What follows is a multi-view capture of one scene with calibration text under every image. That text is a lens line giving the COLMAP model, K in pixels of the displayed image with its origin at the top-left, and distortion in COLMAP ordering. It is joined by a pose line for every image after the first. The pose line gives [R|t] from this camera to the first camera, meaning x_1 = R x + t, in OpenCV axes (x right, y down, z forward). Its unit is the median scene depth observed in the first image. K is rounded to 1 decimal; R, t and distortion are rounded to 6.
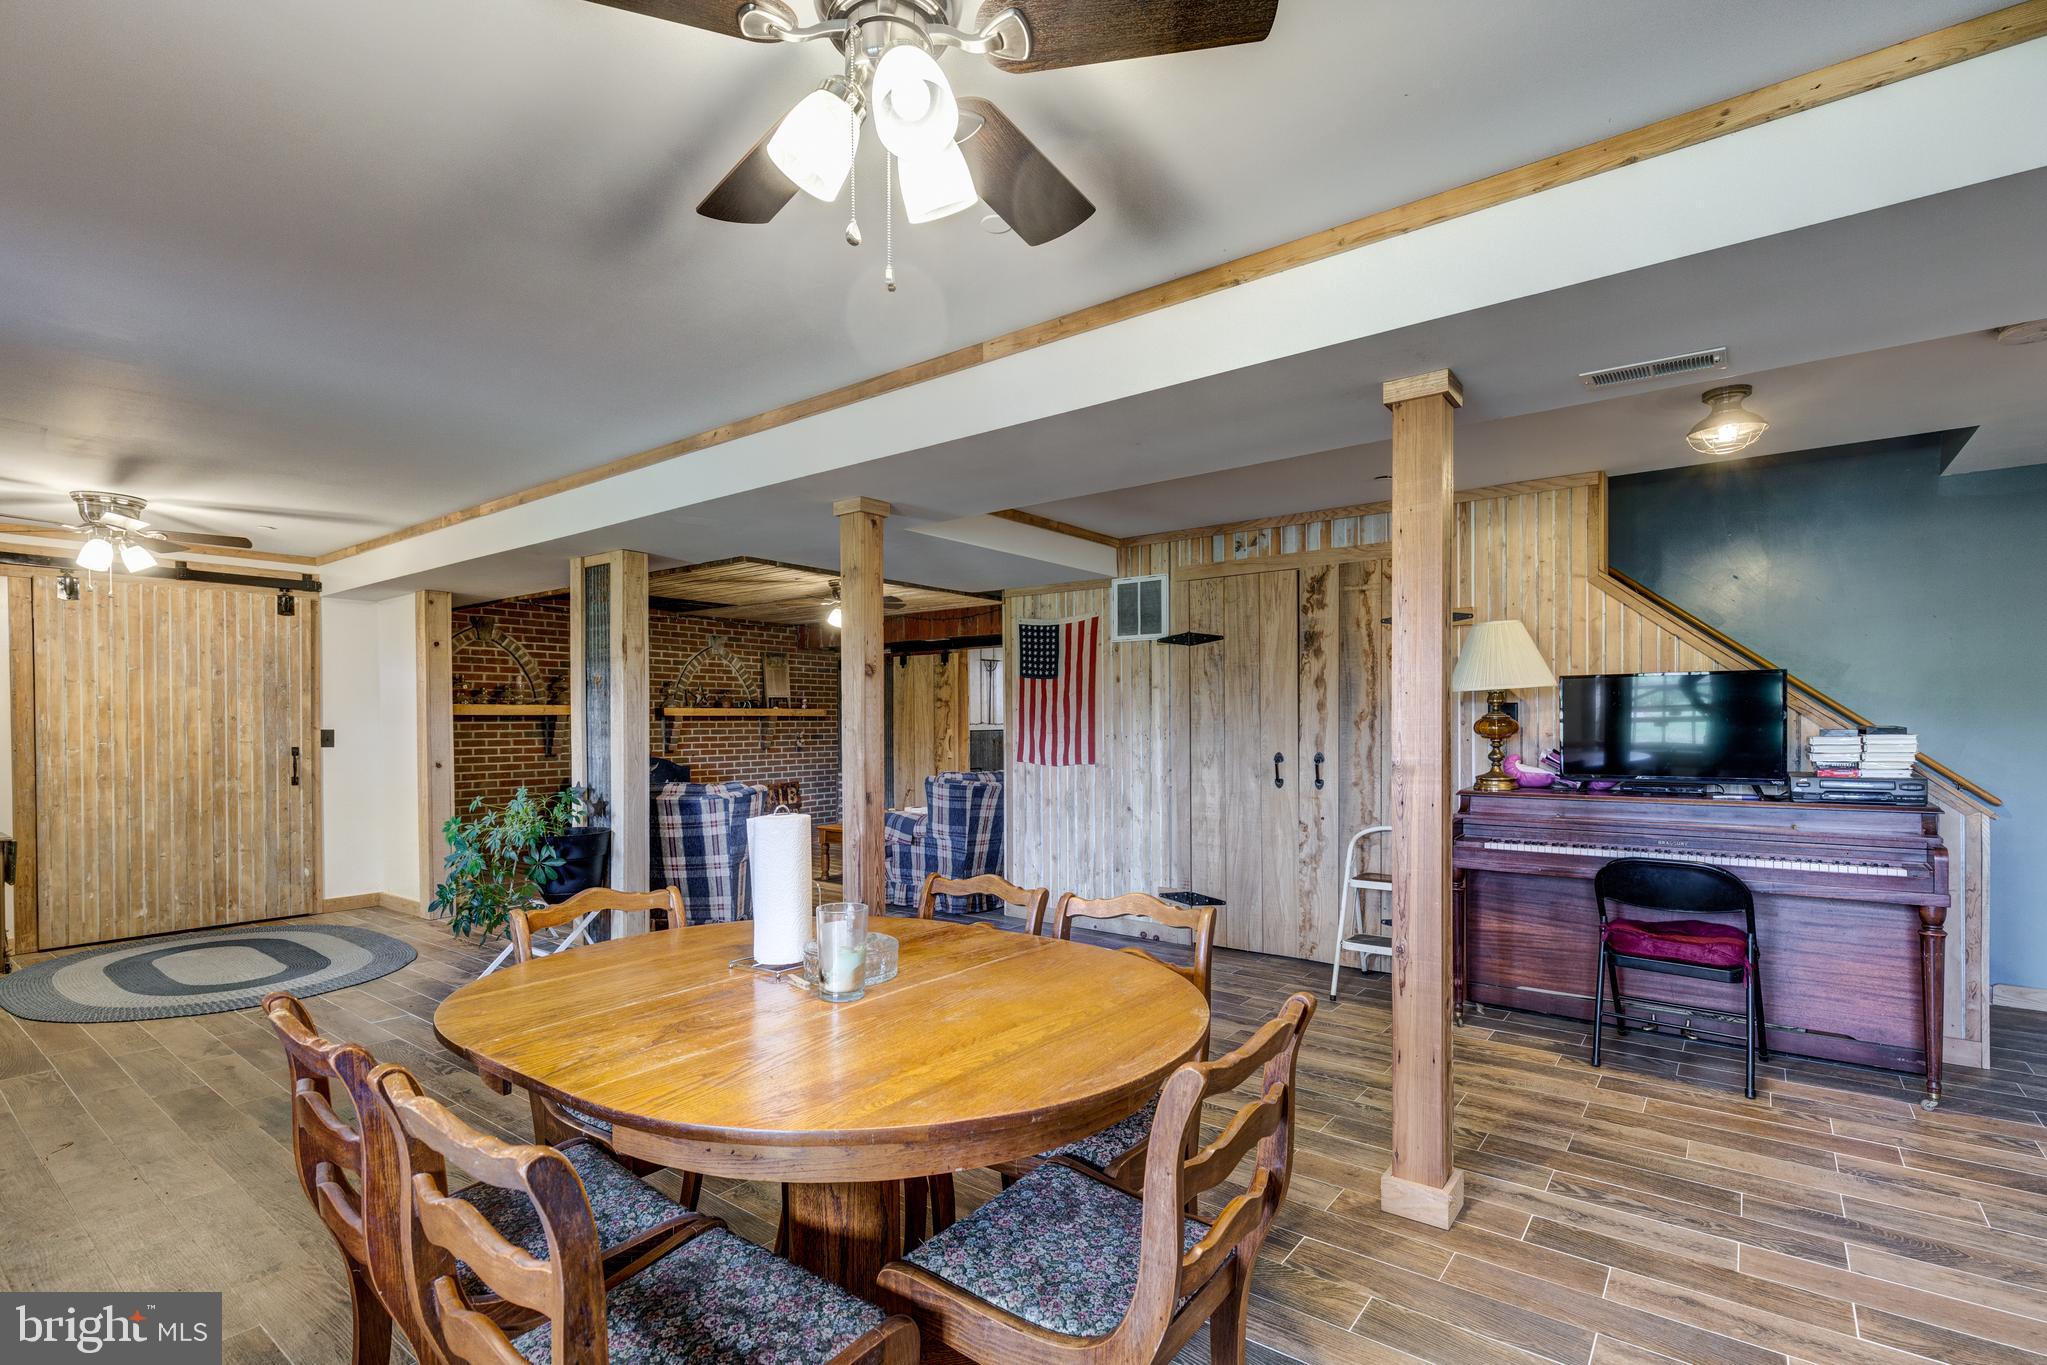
lens RADIAL K [[949.8, 0, 1013.1], [0, 949.8, 727.7], [0, 0, 1]] dist [0.004354, 0.000670]
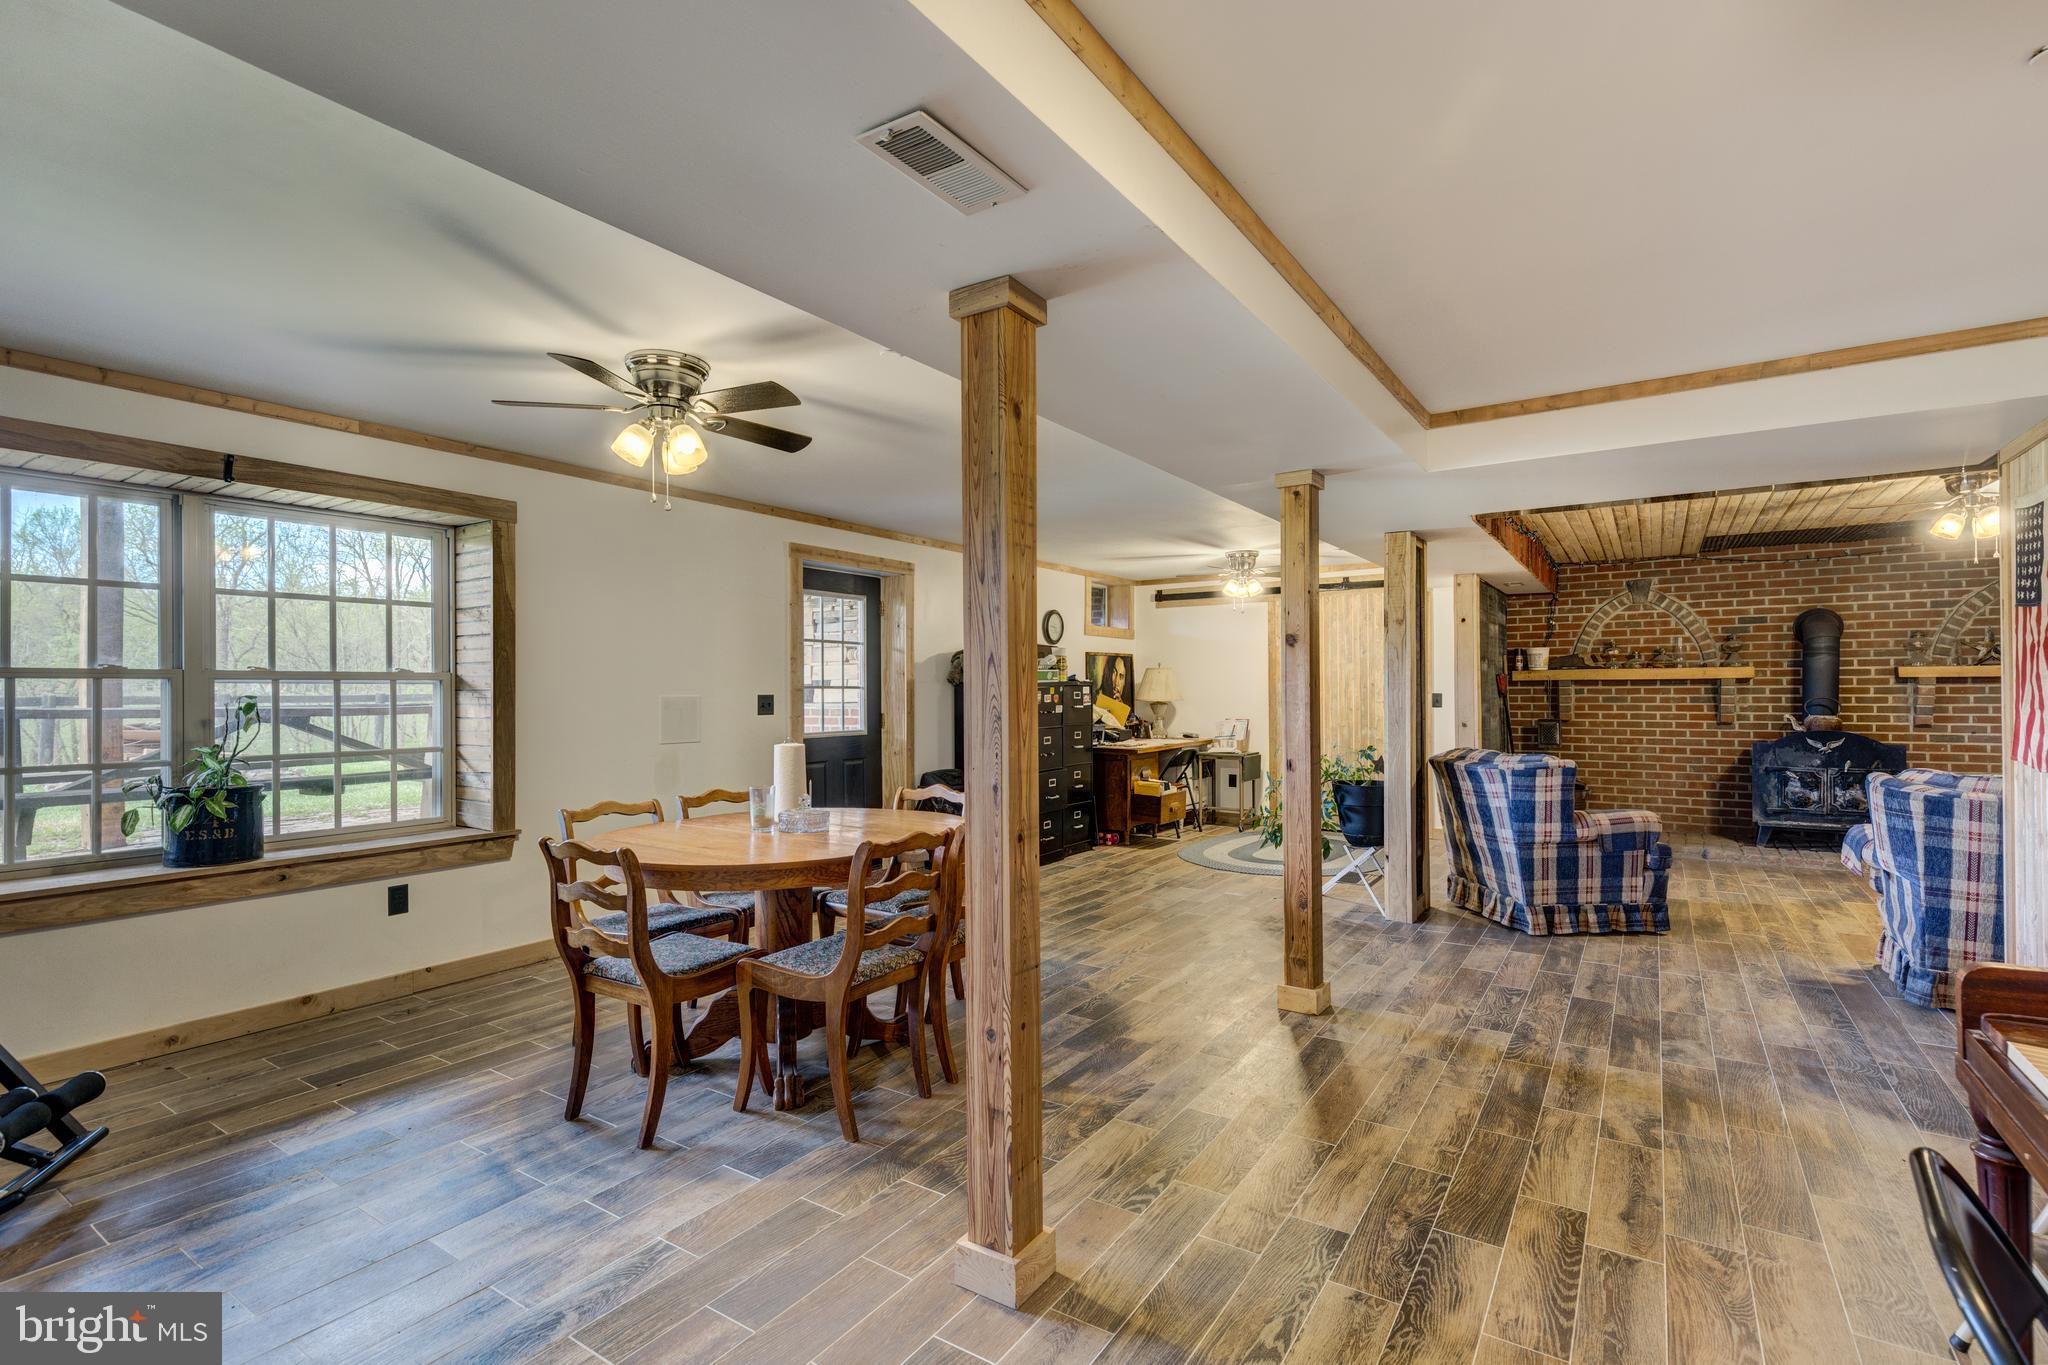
lens RADIAL K [[950.3, 0, 1022.1], [0, 950.3, 685.5], [0, 0, 1]] dist [0.004354, 0.000670]
pose [[0.069298, -0.001440, -0.997595, 0.372550], [-0.001912, 0.999997, -0.001576, -0.004029], [0.997594, 0.002016, 0.069295, 0.281084]]
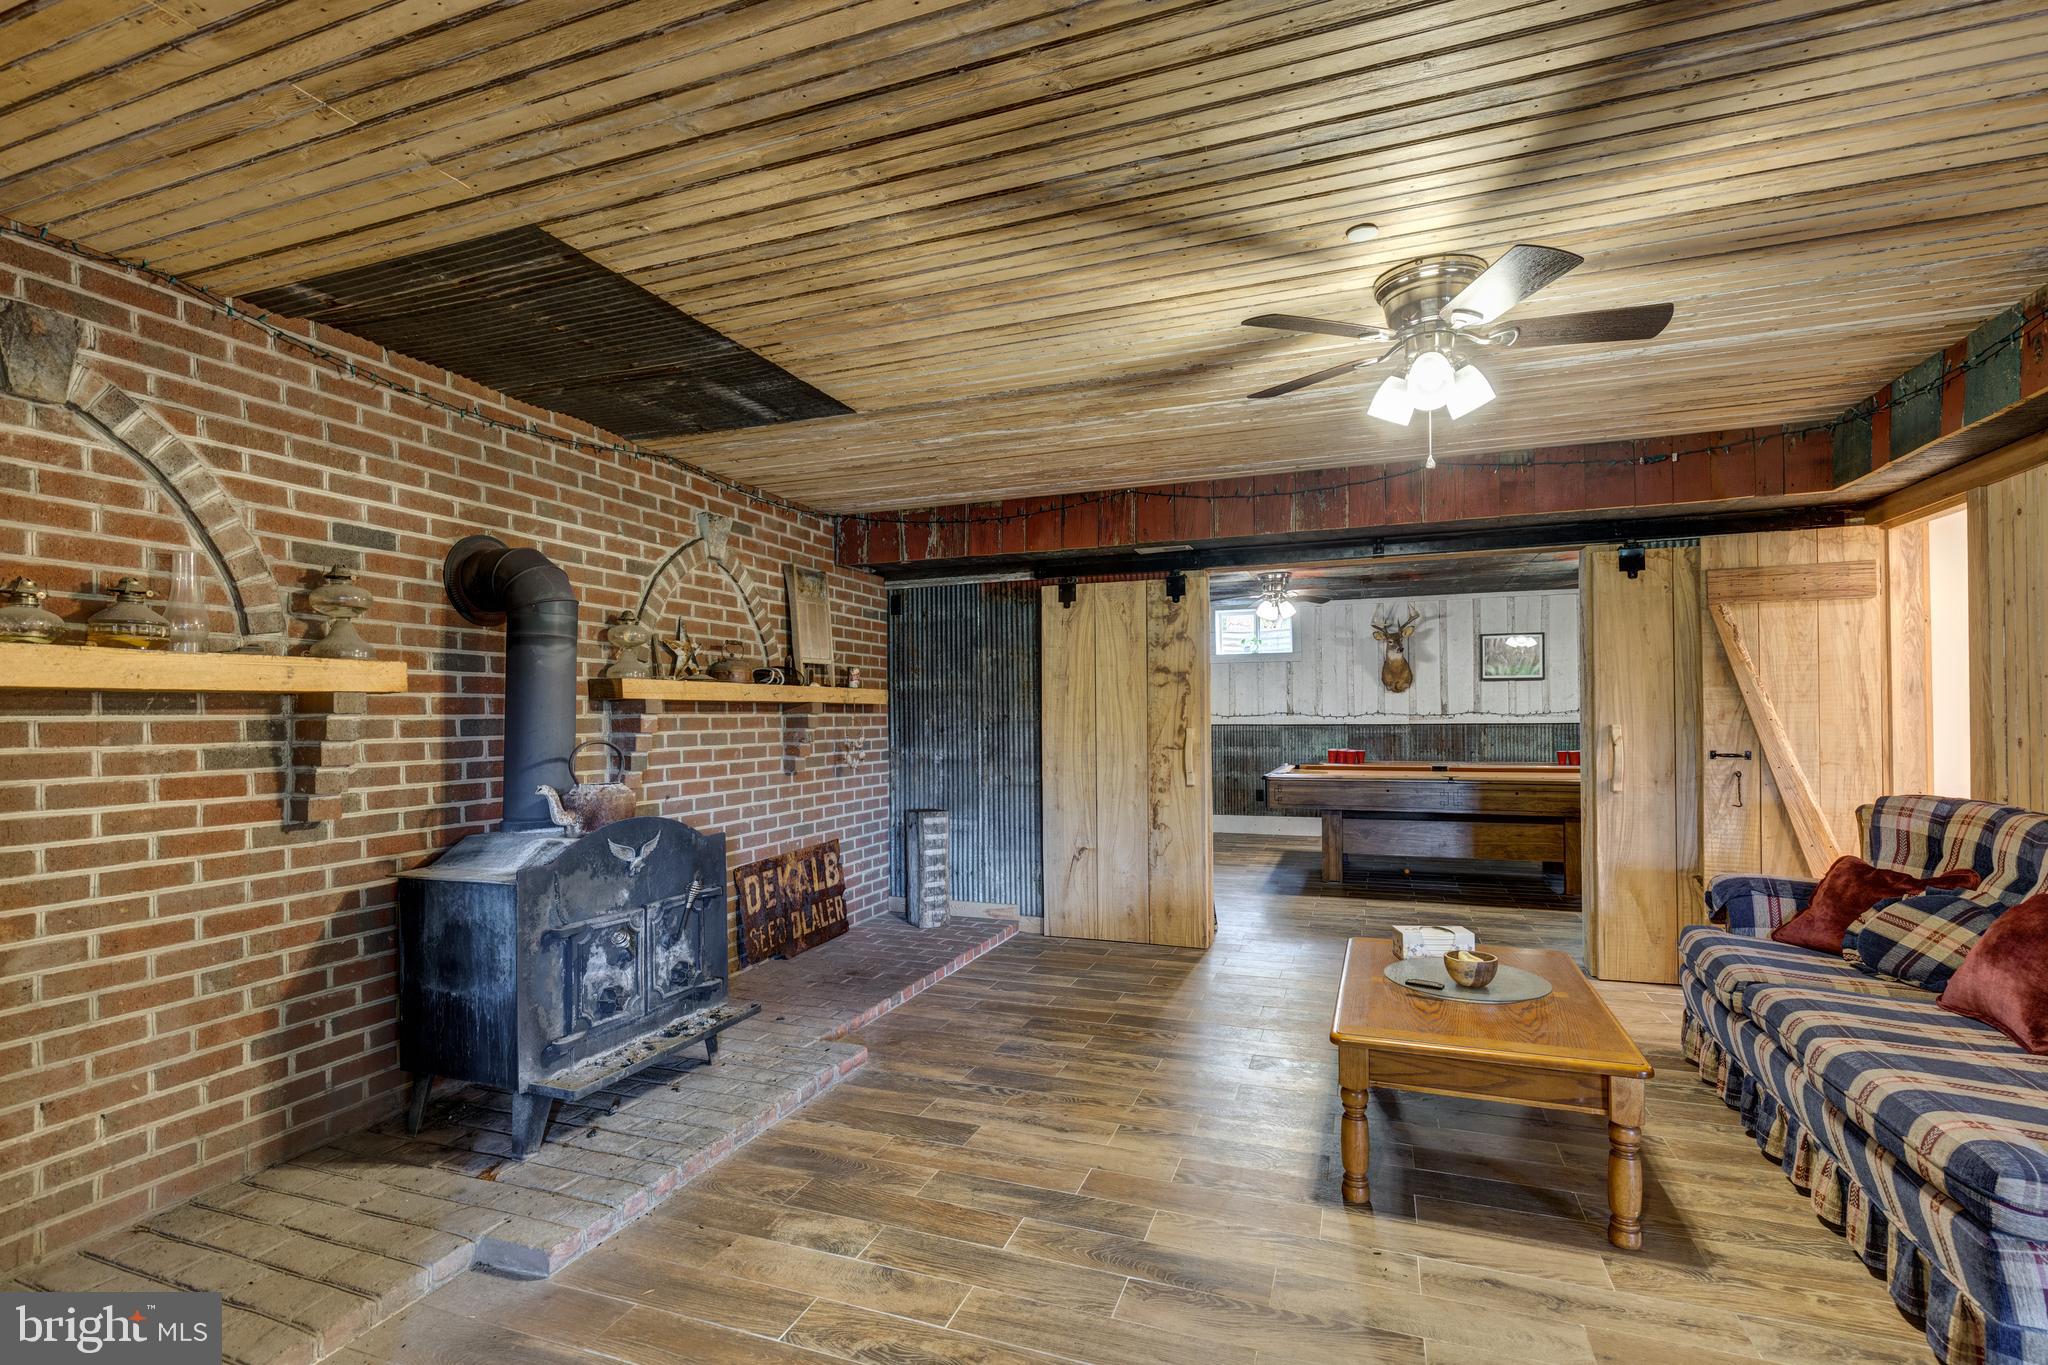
lens RADIAL K [[950.3, 0, 1010.6], [0, 950.3, 709.2], [0, 0, 1]] dist [0.004354, 0.000670]
pose [[0.951701, -0.002945, 0.307012, -0.369900], [0.008088, 0.999847, -0.015481, -0.001537], [-0.306920, 0.017216, 0.951580, 0.649715]]
